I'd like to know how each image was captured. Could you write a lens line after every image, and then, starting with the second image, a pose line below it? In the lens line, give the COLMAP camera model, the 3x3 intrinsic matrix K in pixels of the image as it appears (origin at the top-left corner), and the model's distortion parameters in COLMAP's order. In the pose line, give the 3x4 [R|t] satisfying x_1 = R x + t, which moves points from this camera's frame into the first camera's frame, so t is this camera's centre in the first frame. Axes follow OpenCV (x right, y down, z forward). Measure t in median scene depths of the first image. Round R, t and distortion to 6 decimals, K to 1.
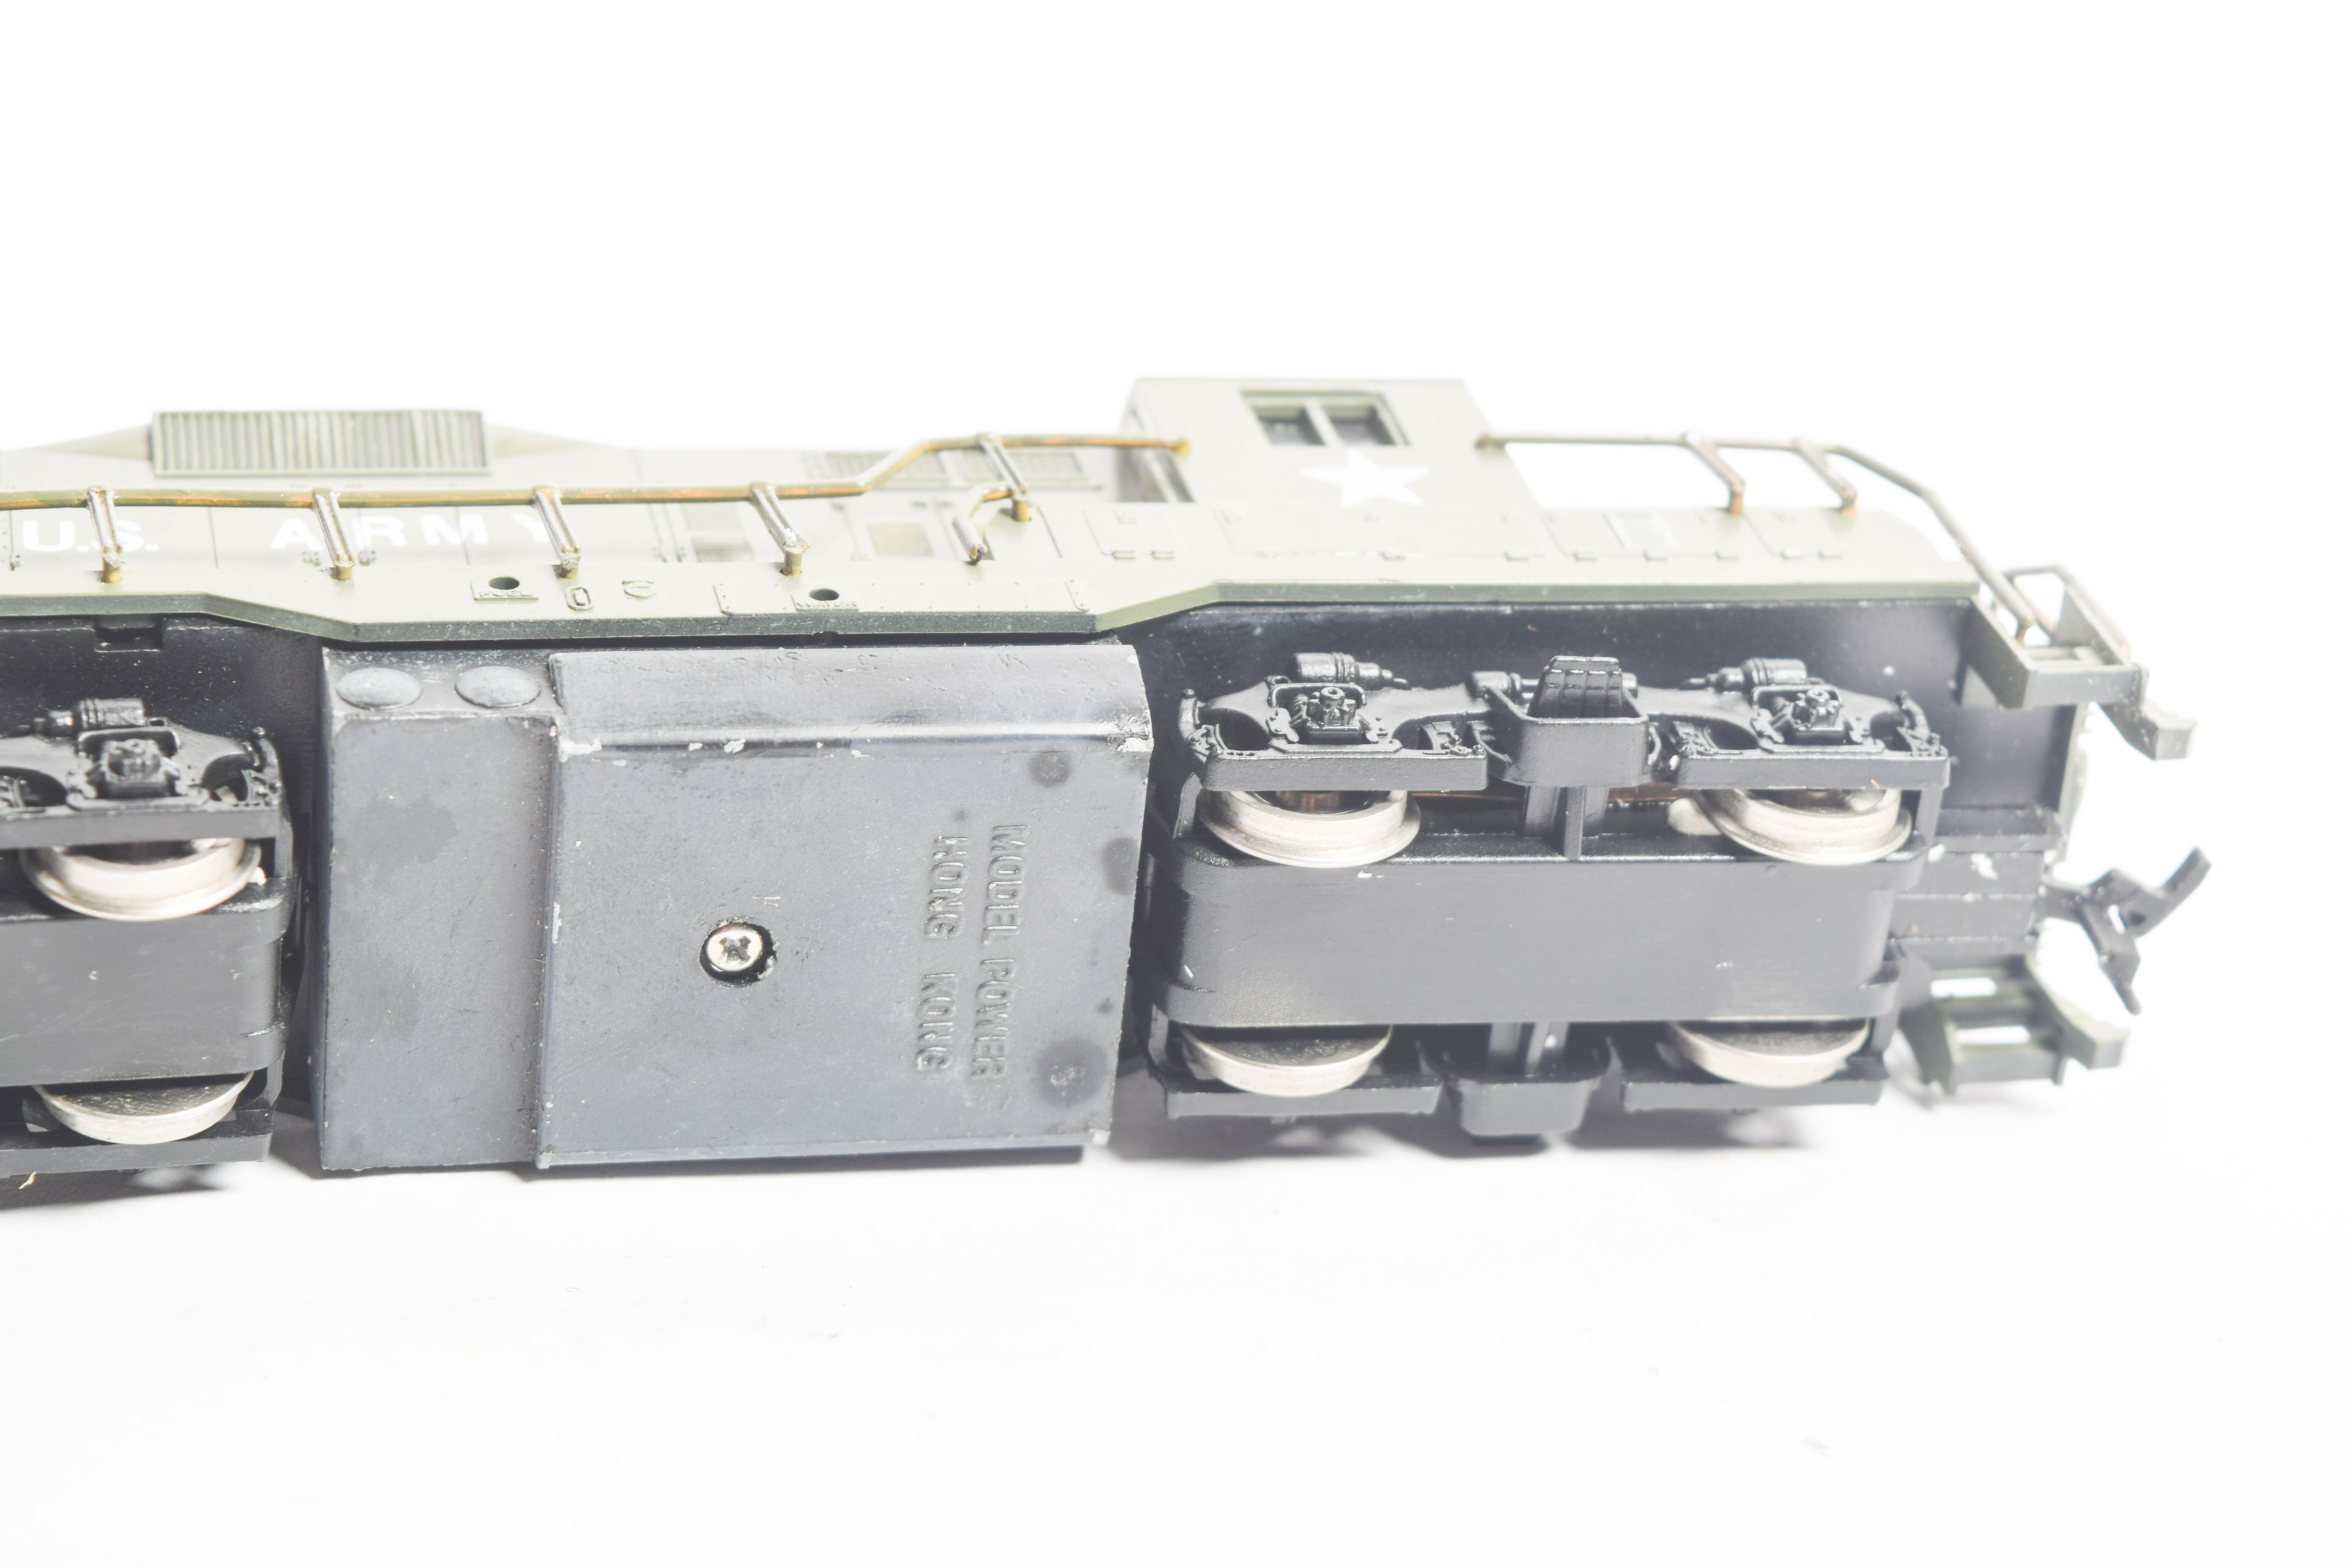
lens RADIAL K [[5224.8, 0, 1176.9], [0, 5224.8, 788.6], [0, 0, 1]] dist [-0.045787, 0.000000]
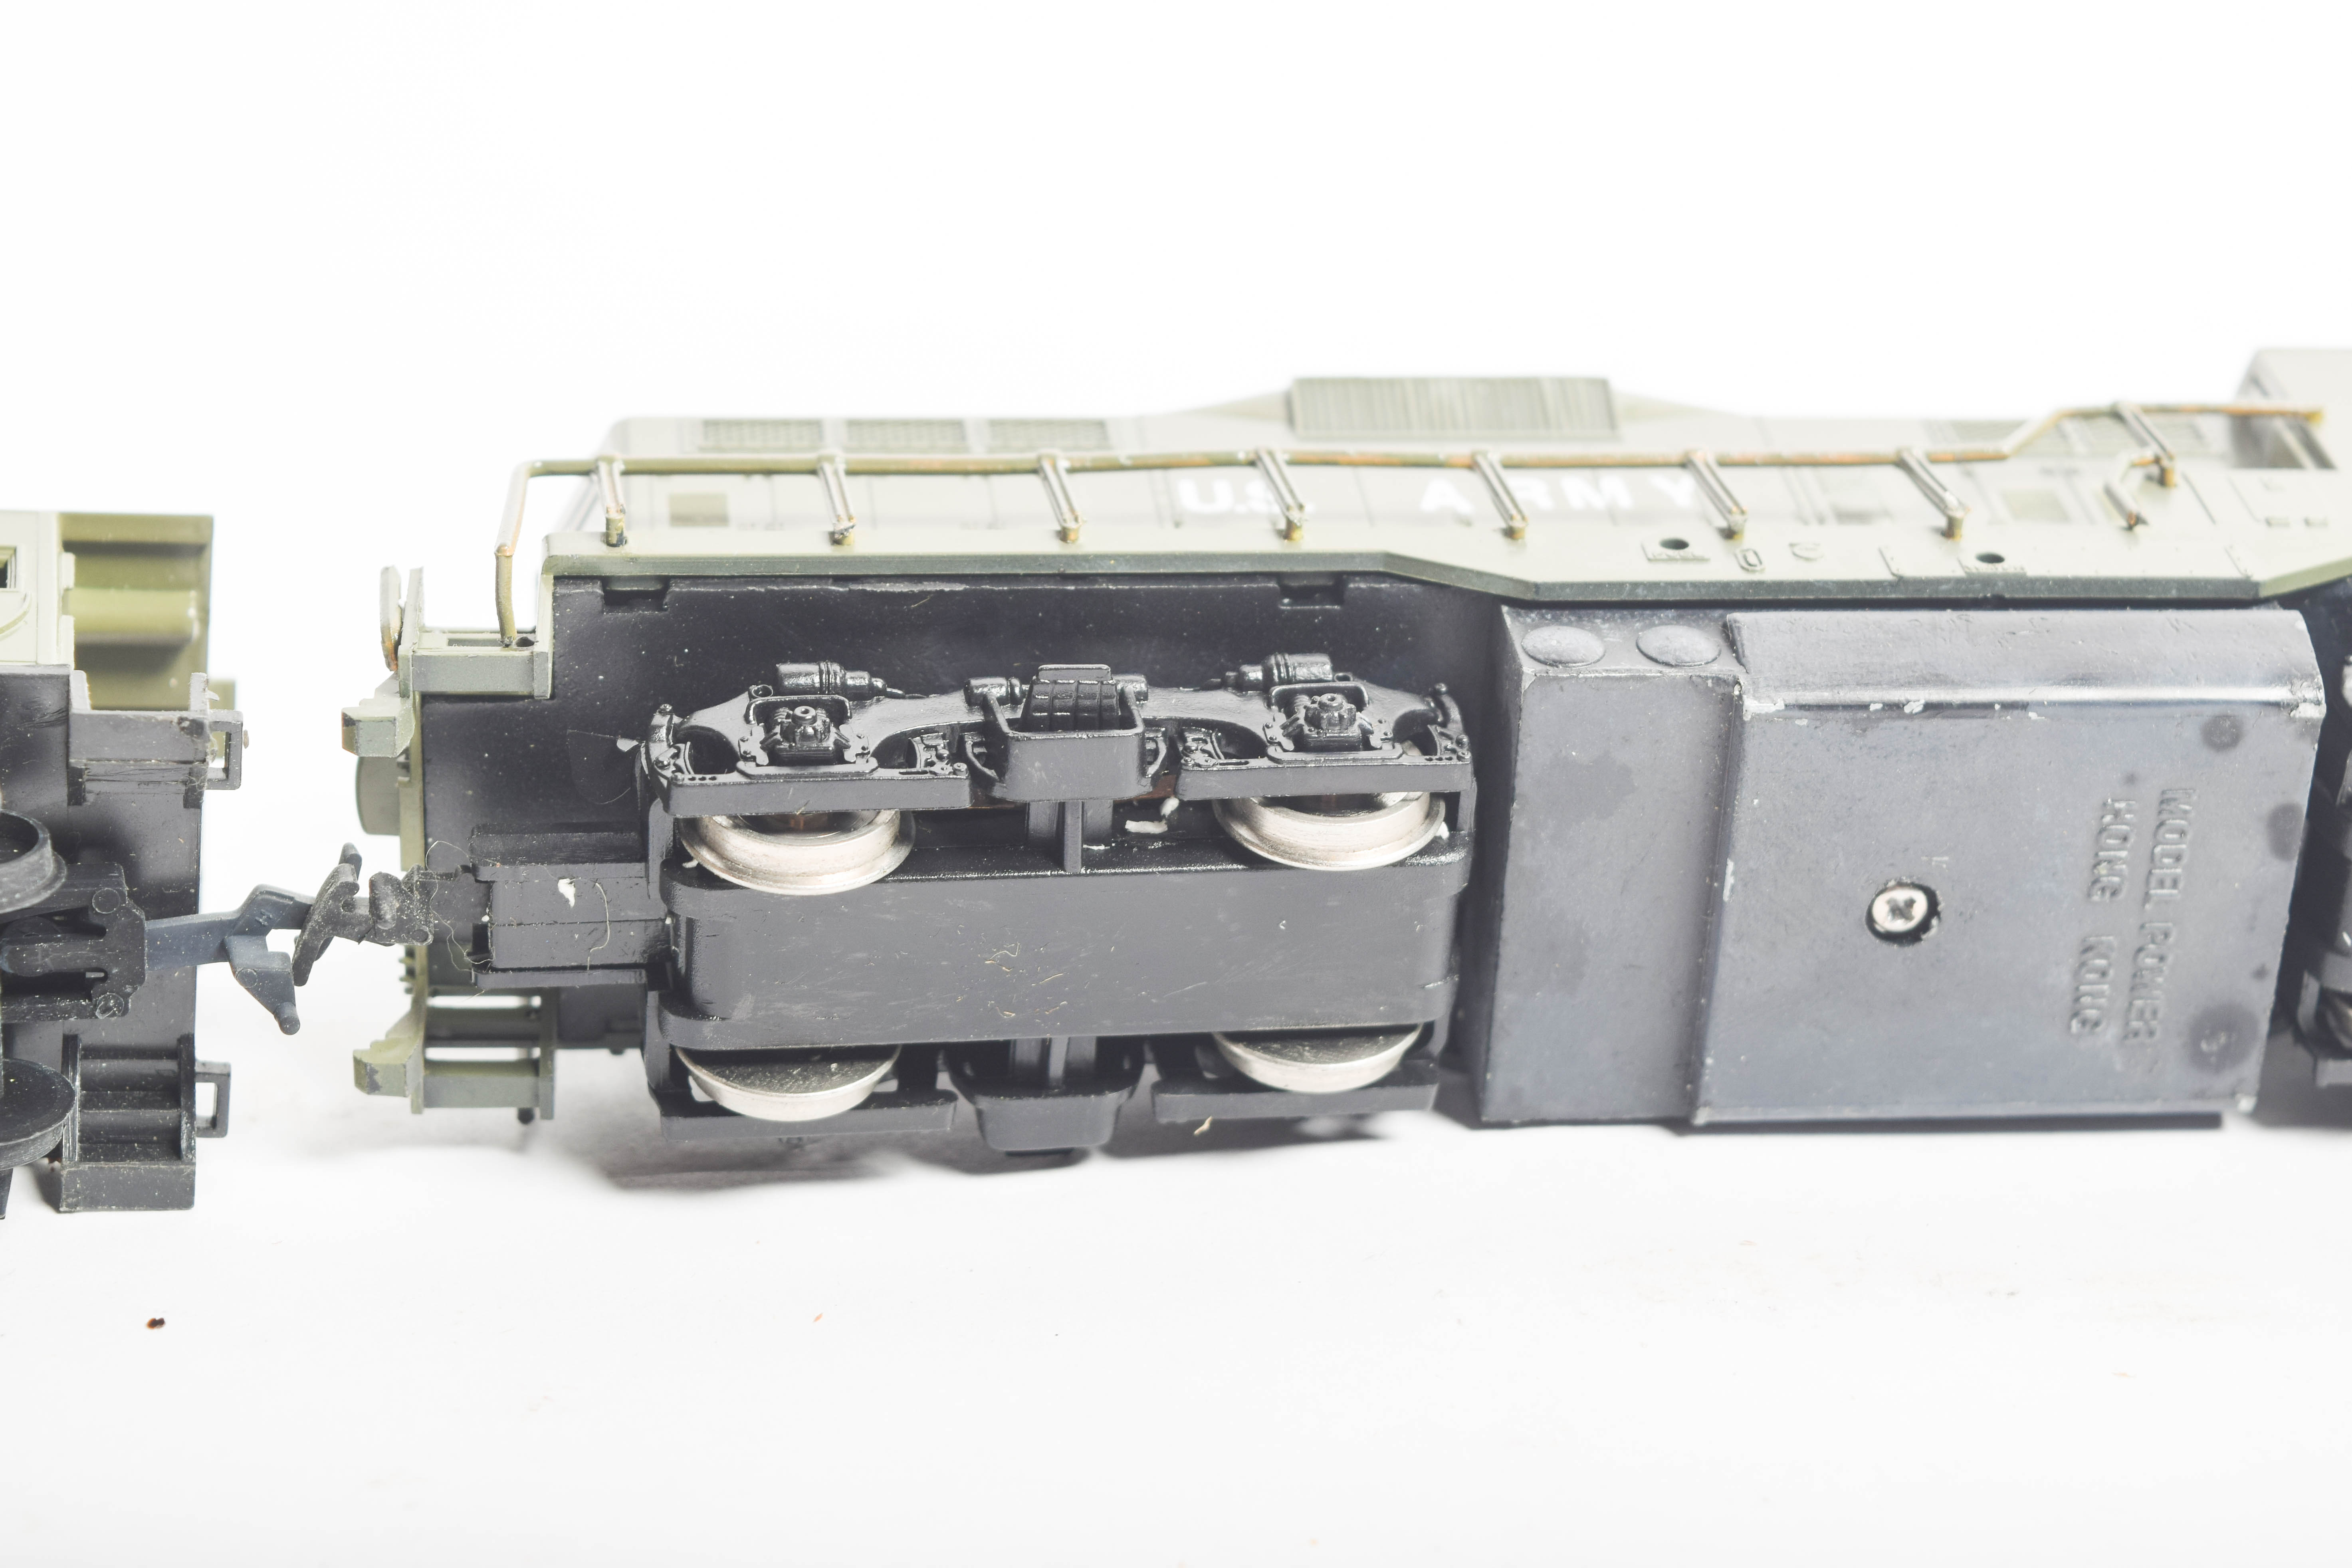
lens RADIAL K [[5224.8, 0, 1175.0], [0, 5224.8, 776.7], [0, 0, 1]] dist [-0.045787, 0.000000]
pose [[0.993381, 0.011455, -0.114293, -0.108844], [-0.011713, 0.999930, -0.001591, 0.008411], [0.114266, 0.002919, 0.993446, -0.016466]]
